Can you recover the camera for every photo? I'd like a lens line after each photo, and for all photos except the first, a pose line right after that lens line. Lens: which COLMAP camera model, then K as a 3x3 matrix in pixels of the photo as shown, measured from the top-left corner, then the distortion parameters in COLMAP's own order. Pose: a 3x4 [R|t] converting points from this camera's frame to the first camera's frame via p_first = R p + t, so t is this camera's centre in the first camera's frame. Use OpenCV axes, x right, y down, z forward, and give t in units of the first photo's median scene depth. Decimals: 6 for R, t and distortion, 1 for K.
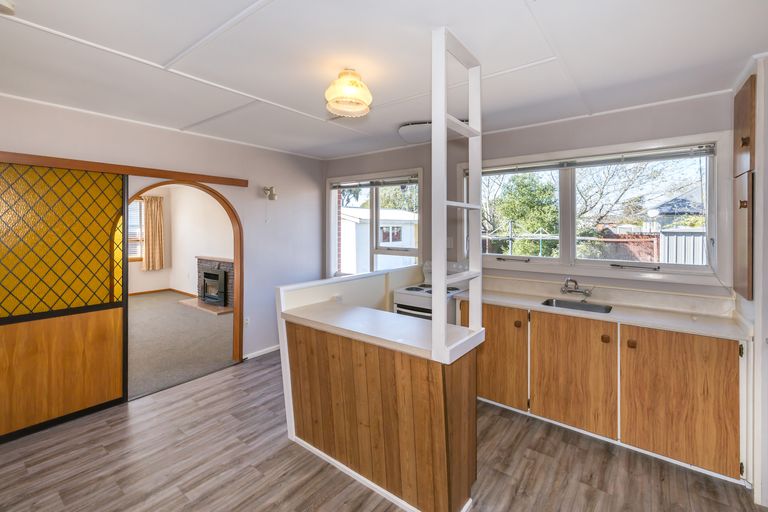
lens RADIAL K [[346.0, 0, 383.7], [0, 346.0, 228.1], [0, 0, 1]] dist [0.013893, 0.000224]
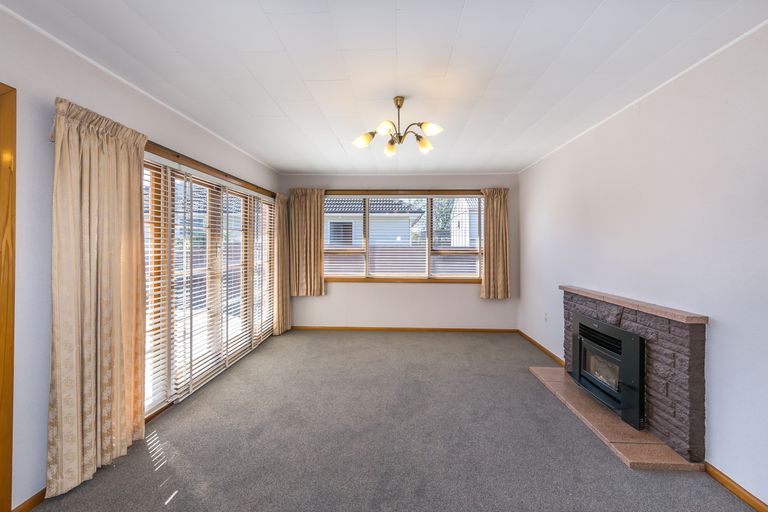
lens RADIAL K [[340.7, 0, 381.9], [0, 340.7, 239.7], [0, 0, 1]] dist [-0.011584, 0.000020]
pose [[0.584971, -0.008283, -0.811012, -0.264717], [-0.009398, 0.999811, -0.016990, 0.021246], [0.811000, 0.017561, 0.584783, 0.450109]]
